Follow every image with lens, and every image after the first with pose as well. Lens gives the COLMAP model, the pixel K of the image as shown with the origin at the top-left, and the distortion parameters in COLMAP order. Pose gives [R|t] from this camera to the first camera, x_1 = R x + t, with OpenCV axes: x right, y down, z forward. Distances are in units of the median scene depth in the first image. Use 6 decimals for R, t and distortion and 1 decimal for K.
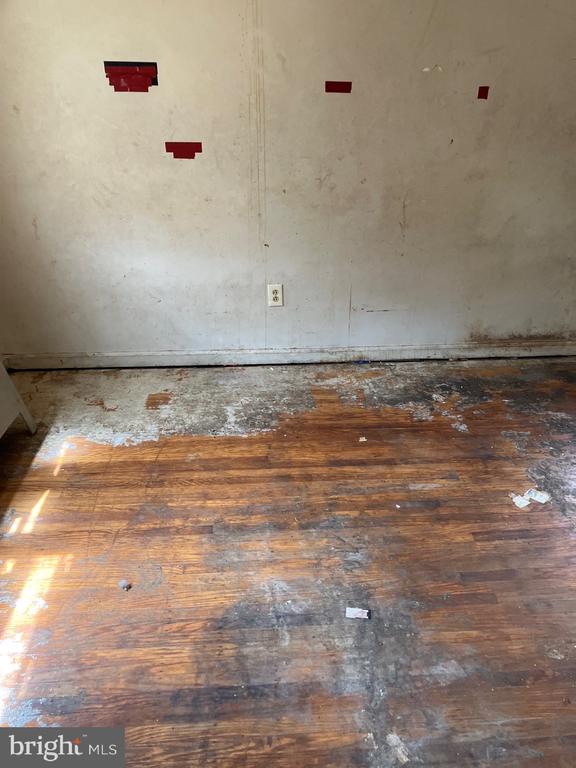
lens RADIAL K [[631.4, 0, 300.8], [0, 631.4, 396.6], [0, 0, 1]] dist [0.024082, -0.022956]
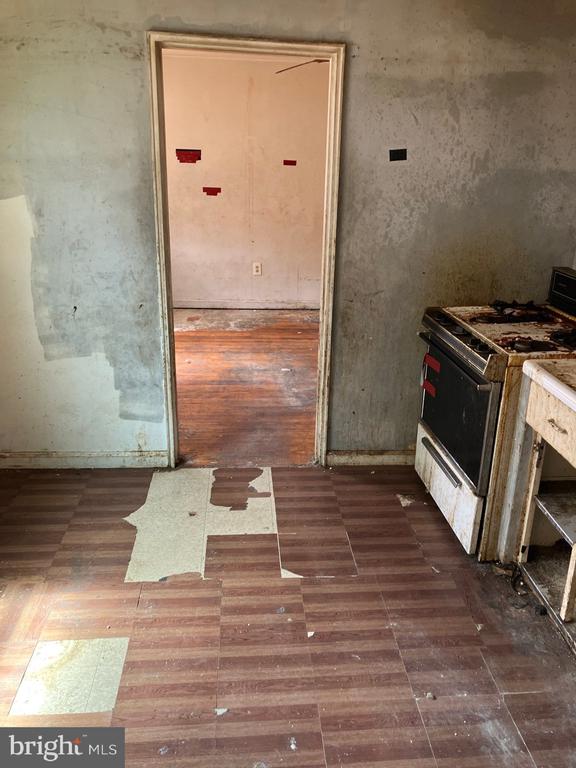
lens RADIAL K [[631.4, 0, 308.7], [0, 631.4, 383.7], [0, 0, 1]] dist [0.024082, -0.022956]
pose [[0.999551, 0.012203, 0.027365, 0.072622], [-0.008649, 0.991937, -0.126439, 0.459697], [-0.028687, 0.126146, 0.991597, -0.905052]]
